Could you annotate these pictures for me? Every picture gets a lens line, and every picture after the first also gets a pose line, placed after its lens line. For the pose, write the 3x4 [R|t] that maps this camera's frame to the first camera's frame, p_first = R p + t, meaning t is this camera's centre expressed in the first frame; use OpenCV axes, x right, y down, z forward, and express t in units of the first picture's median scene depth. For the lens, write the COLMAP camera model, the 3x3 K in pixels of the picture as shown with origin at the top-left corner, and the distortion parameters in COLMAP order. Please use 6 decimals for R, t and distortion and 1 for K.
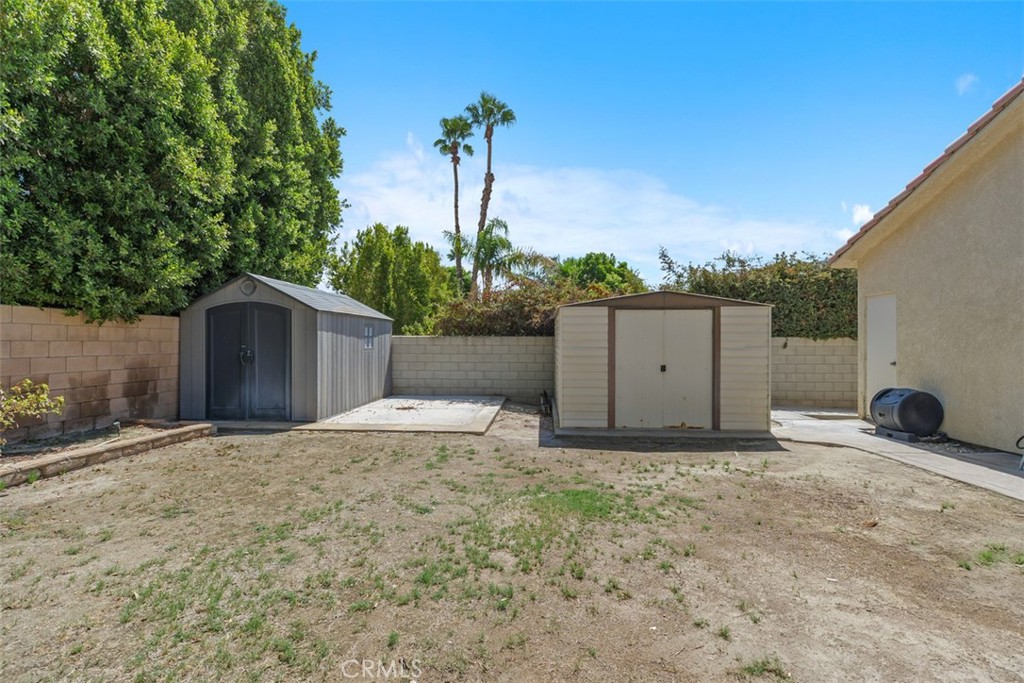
lens RADIAL K [[467.9, 0, 520.8], [0, 467.9, 343.2], [0, 0, 1]] dist [0.014692, -0.001166]
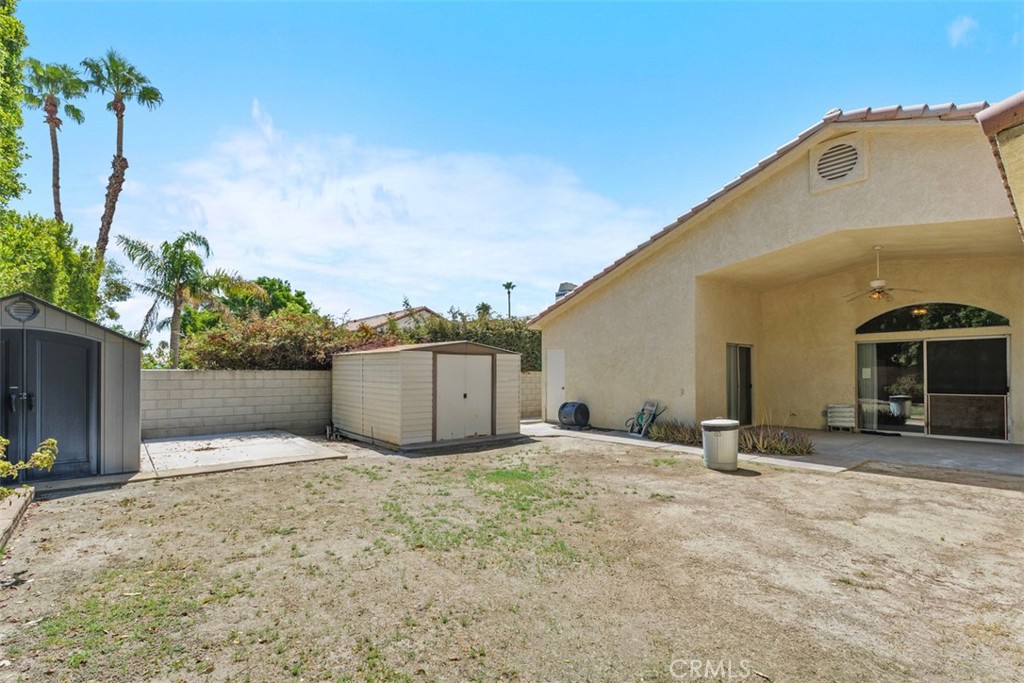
lens RADIAL K [[467.9, 0, 520.7], [0, 467.9, 364.5], [0, 0, 1]] dist [0.014692, -0.001166]
pose [[0.710397, 0.010149, 0.703728, -0.578580], [-0.002001, 0.999921, -0.012401, -0.023909], [-0.703799, 0.007401, 0.710361, -0.133216]]
